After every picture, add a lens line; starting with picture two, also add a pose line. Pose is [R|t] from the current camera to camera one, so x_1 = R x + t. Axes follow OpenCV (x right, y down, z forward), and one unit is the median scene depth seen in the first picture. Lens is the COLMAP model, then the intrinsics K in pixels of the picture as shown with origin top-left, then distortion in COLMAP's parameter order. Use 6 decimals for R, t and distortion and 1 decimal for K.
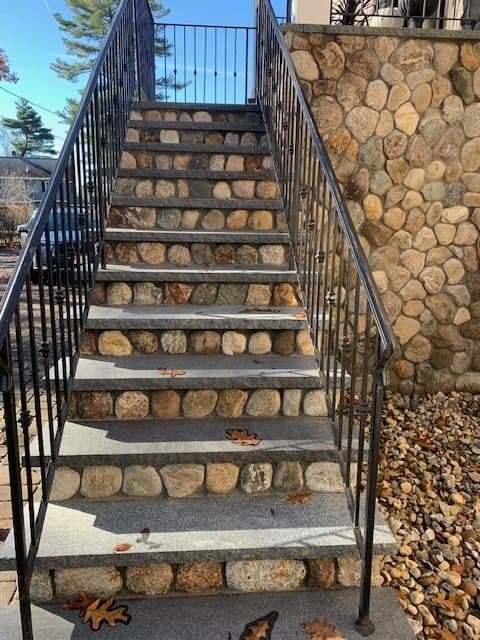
lens RADIAL K [[505.5, 0, 242.9], [0, 505.5, 323.1], [0, 0, 1]] dist [0.015495, -0.018812]
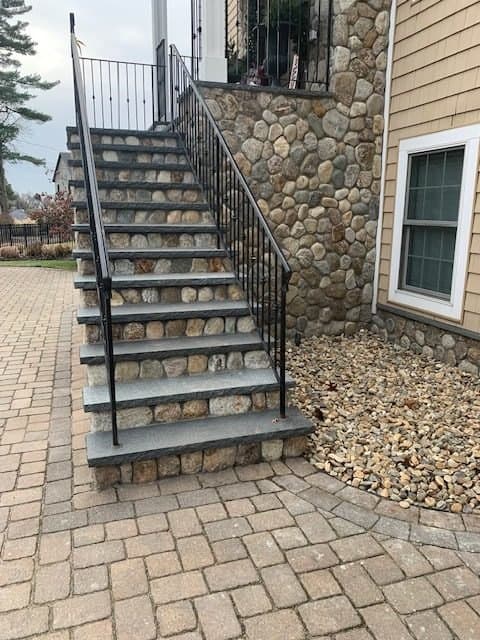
lens RADIAL K [[505.5, 0, 239.3], [0, 505.5, 323.4], [0, 0, 1]] dist [0.015495, -0.018812]
pose [[0.972617, -0.061342, 0.224172, -0.155603], [0.061776, 0.998077, 0.005087, 0.091732], [-0.224053, 0.008901, 0.974536, -0.398767]]
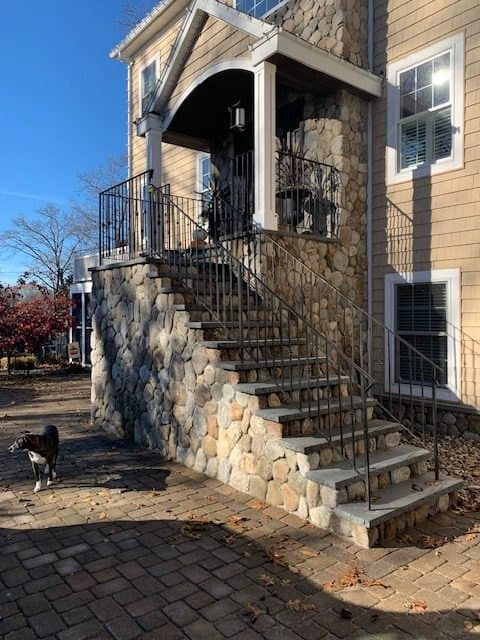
lens RADIAL K [[505.5, 0, 237.6], [0, 505.5, 318.9], [0, 0, 1]] dist [0.015495, -0.018812]
pose [[0.828871, -0.022243, 0.558997, -0.973620], [0.139109, 0.976020, -0.167432, 0.028239], [-0.541869, 0.216541, 0.812089, -0.363077]]
